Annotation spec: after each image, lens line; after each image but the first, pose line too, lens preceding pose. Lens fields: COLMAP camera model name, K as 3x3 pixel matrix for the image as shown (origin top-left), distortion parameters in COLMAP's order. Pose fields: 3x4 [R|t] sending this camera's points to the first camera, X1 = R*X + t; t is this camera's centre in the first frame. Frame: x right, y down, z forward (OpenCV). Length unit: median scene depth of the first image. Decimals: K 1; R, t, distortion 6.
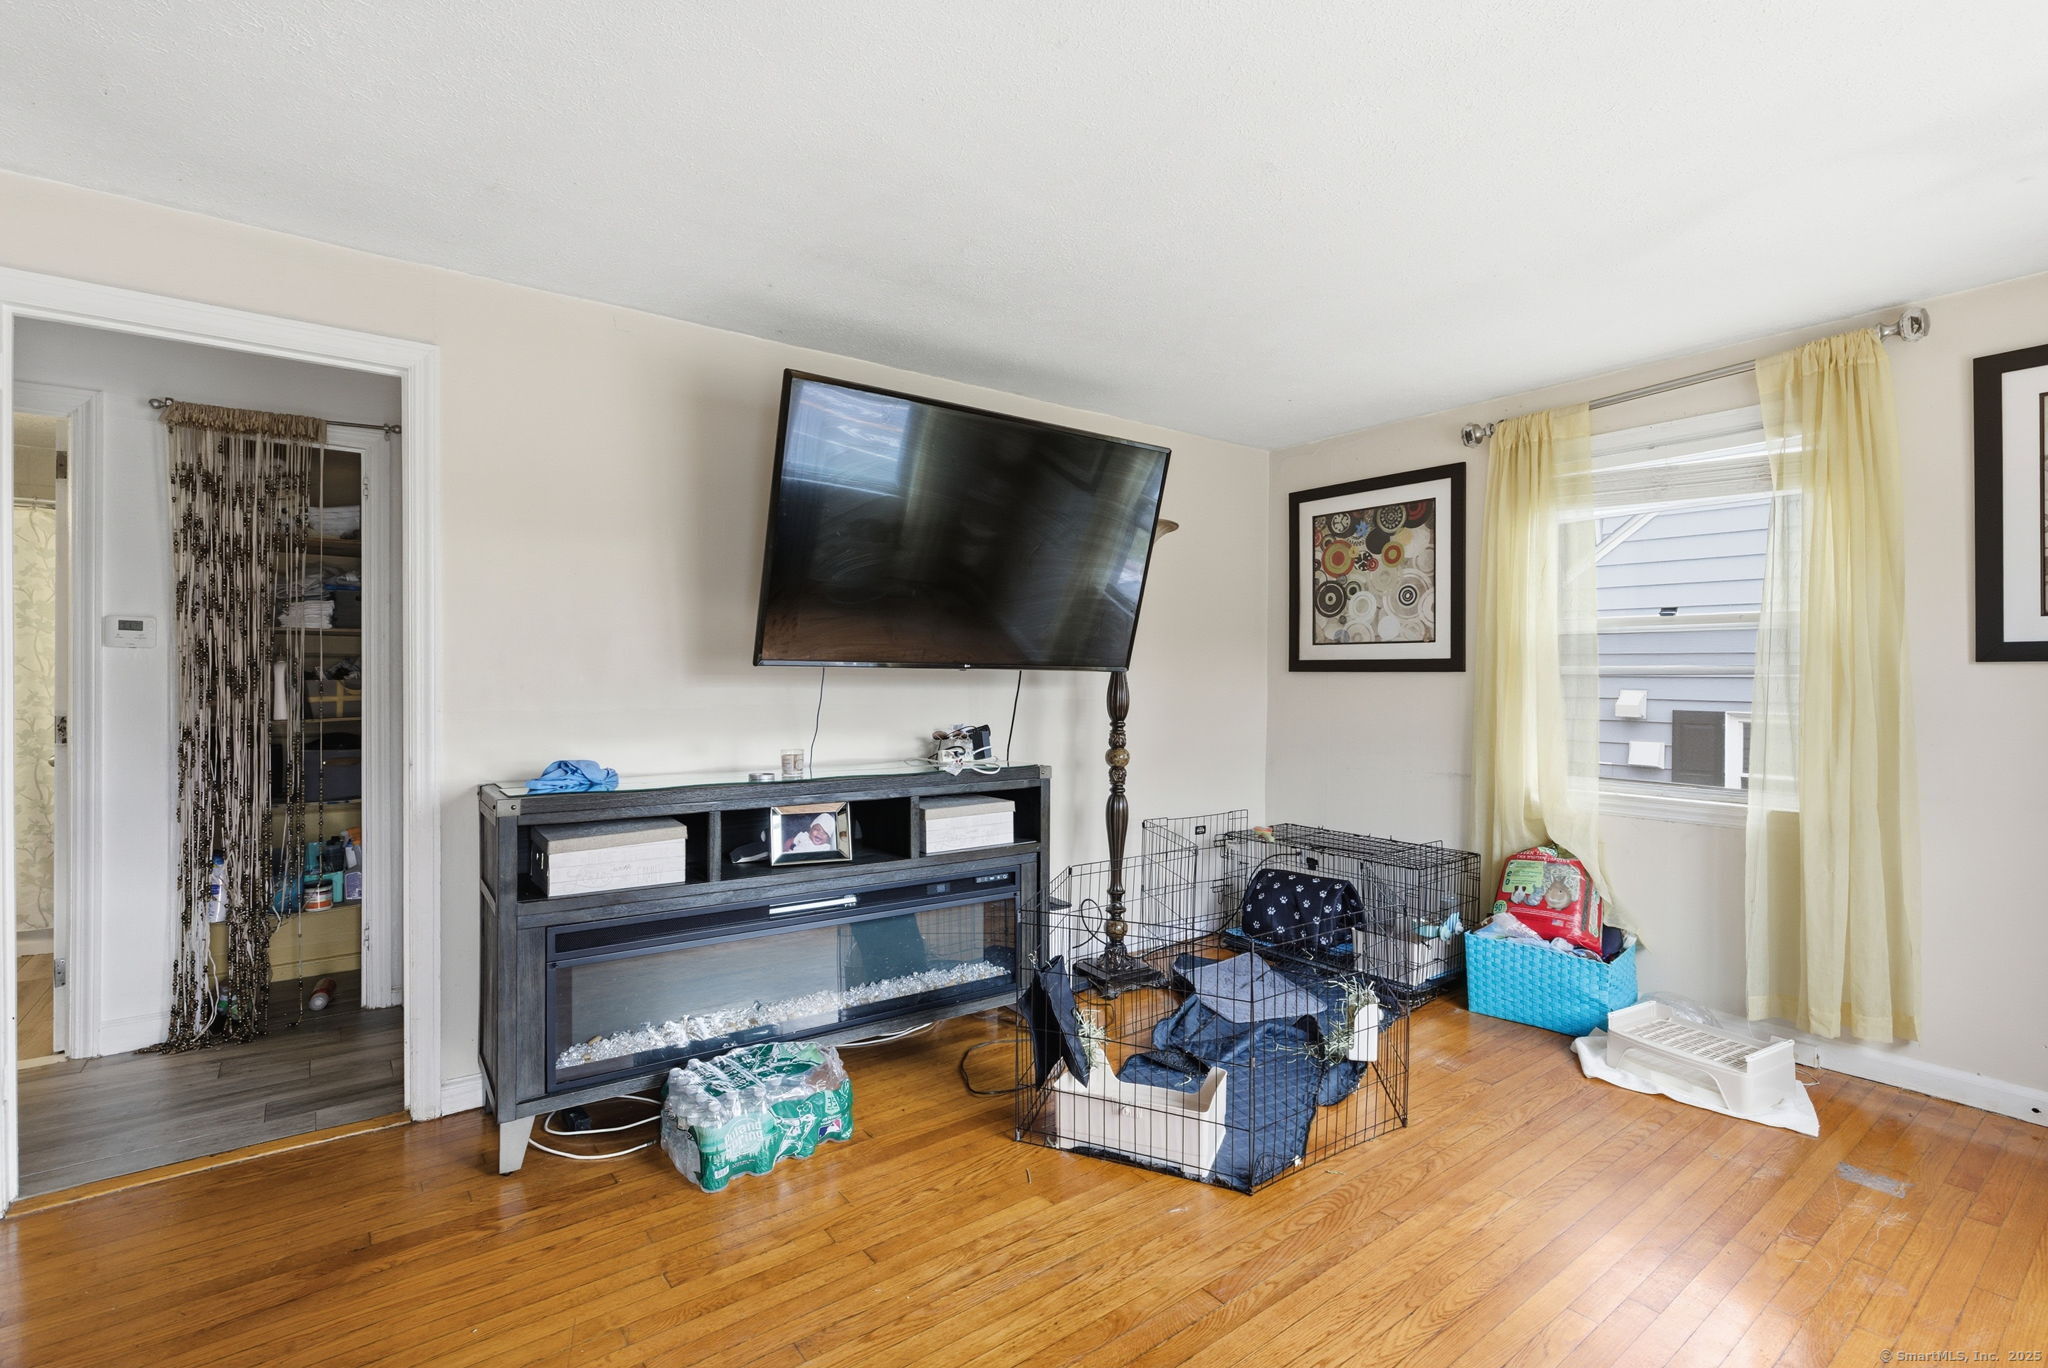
lens RADIAL K [[924.8, 0, 1008.6], [0, 924.8, 679.7], [0, 0, 1]] dist [-0.003862, 0.001507]
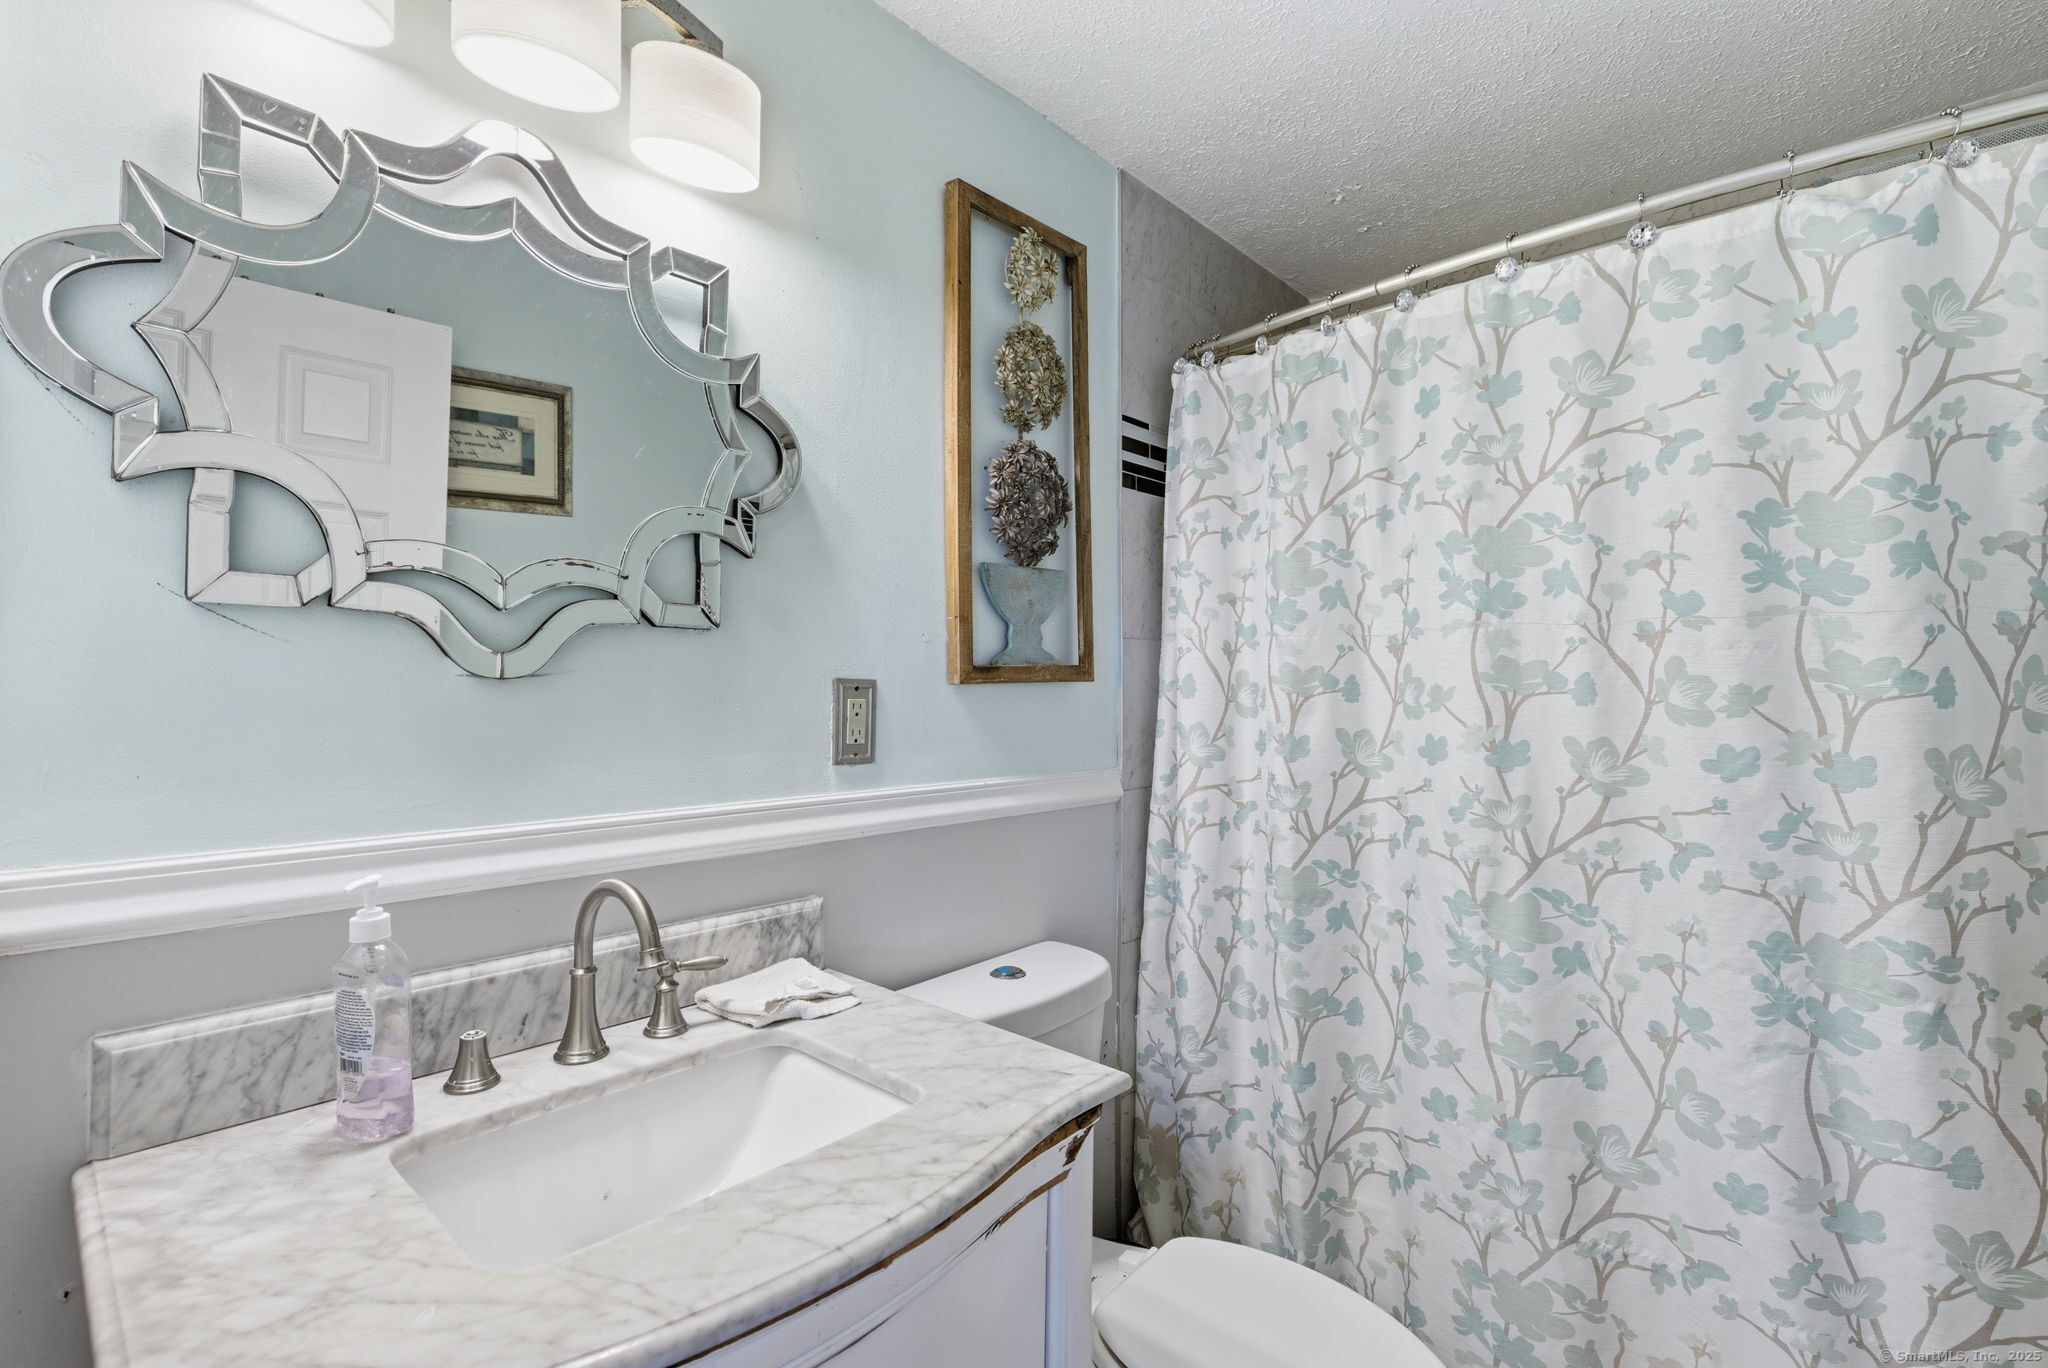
lens RADIAL K [[924.8, 0, 1019.9], [0, 924.8, 677.2], [0, 0, 1]] dist [-0.003862, 0.001507]
pose [[0.190167, -0.016598, -0.981611, -1.110215], [-0.001755, 0.999850, -0.017247, -0.029831], [0.981750, 0.005003, 0.190109, 0.954824]]
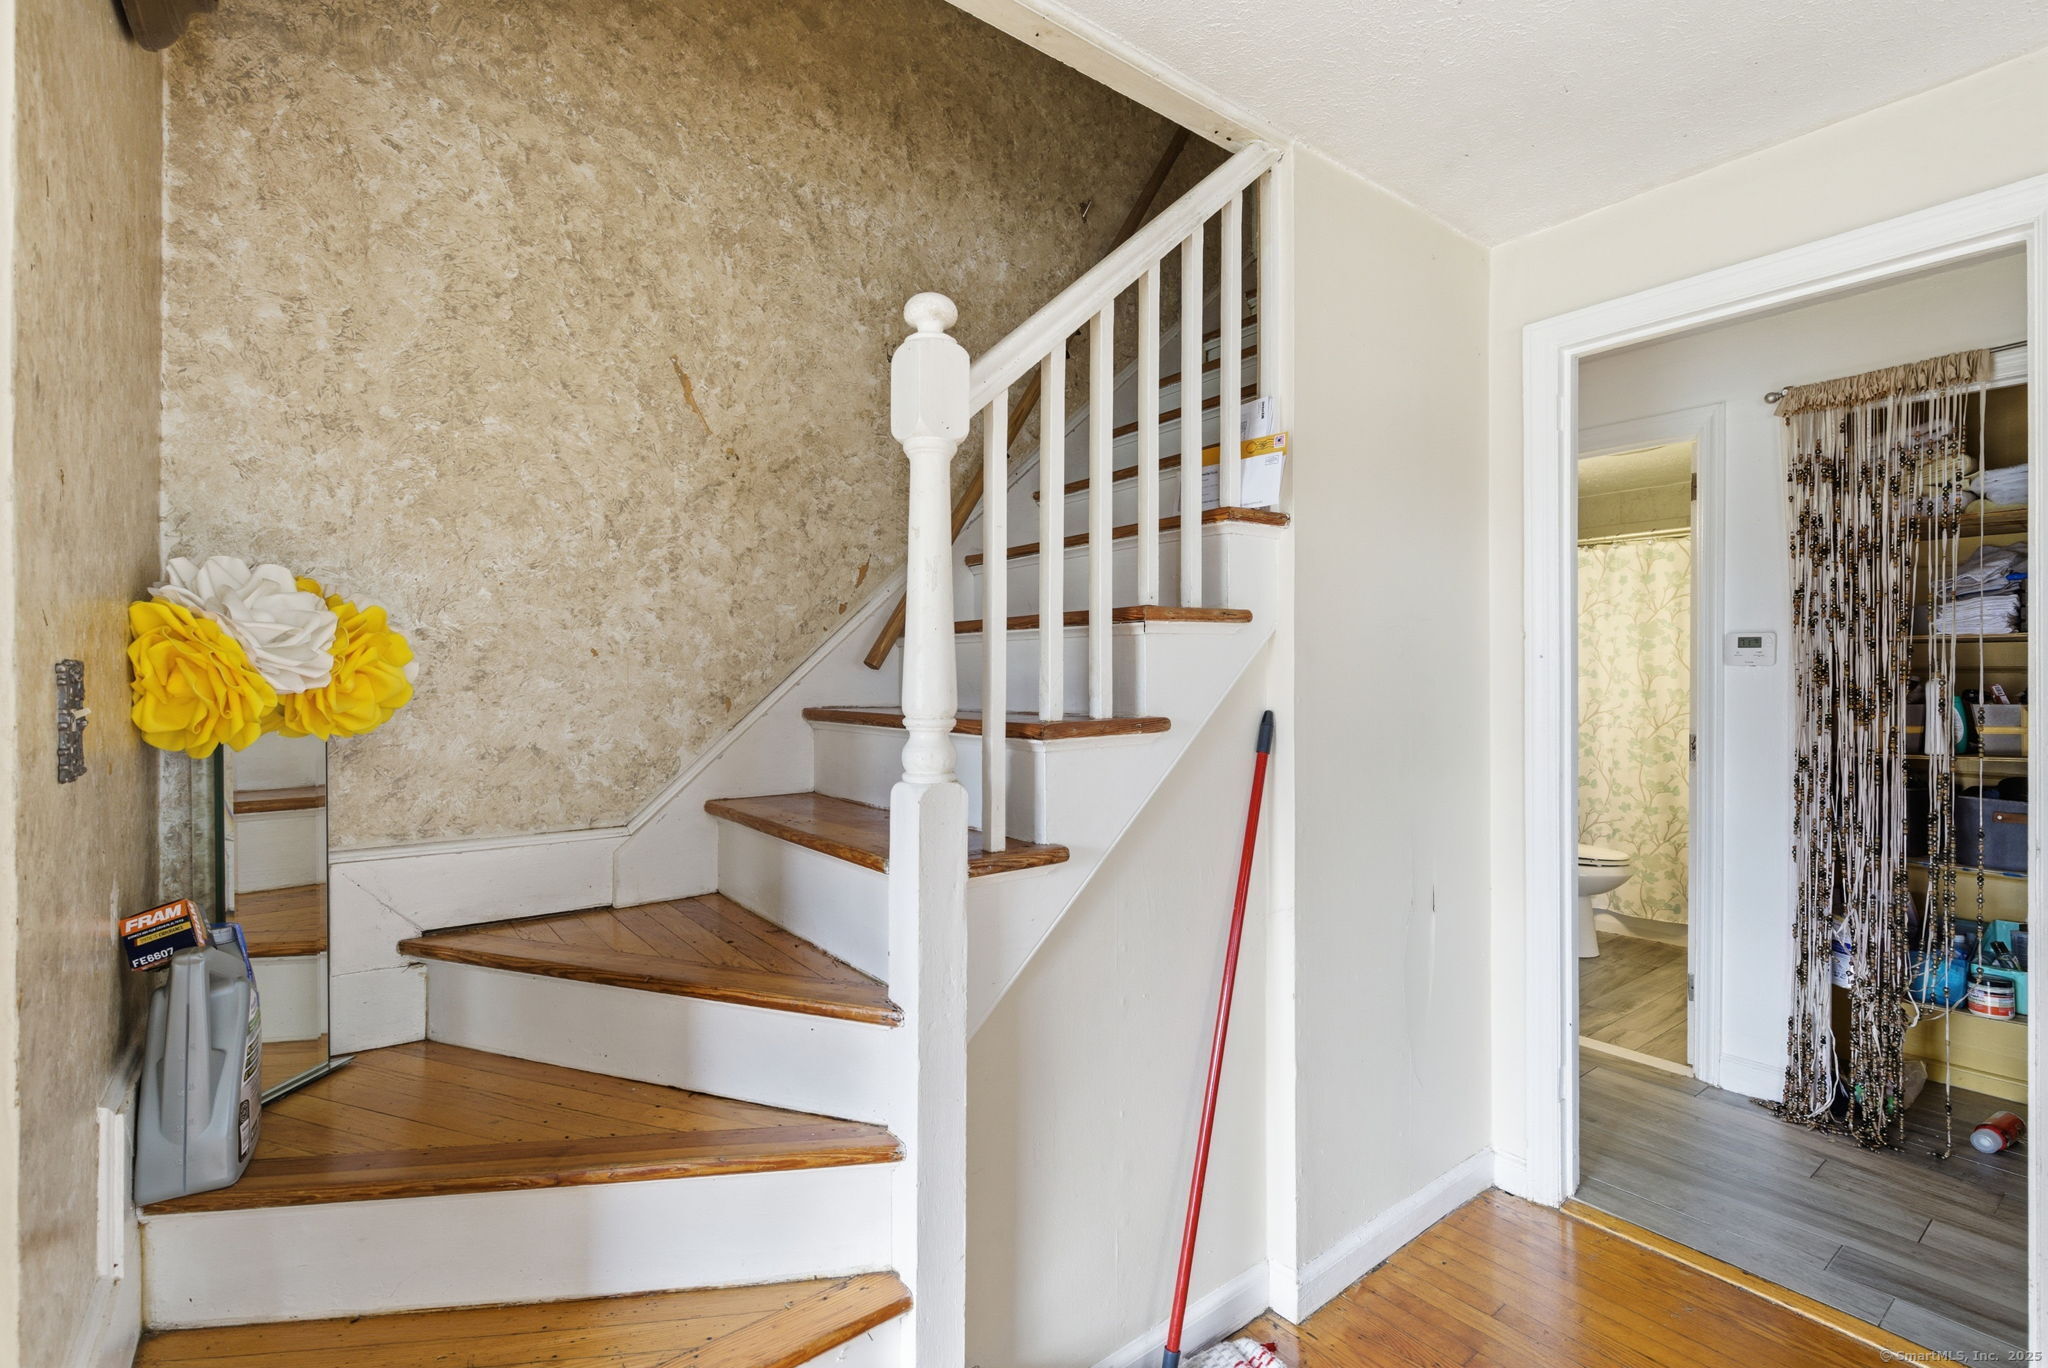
lens RADIAL K [[924.8, 0, 1021.4], [0, 924.8, 678.0], [0, 0, 1]] dist [-0.003862, 0.001507]
pose [[0.009661, -0.002808, -0.999949, -0.020127], [-0.006670, 0.999974, -0.002873, -0.014437], [0.999931, 0.006697, 0.009642, 0.244357]]
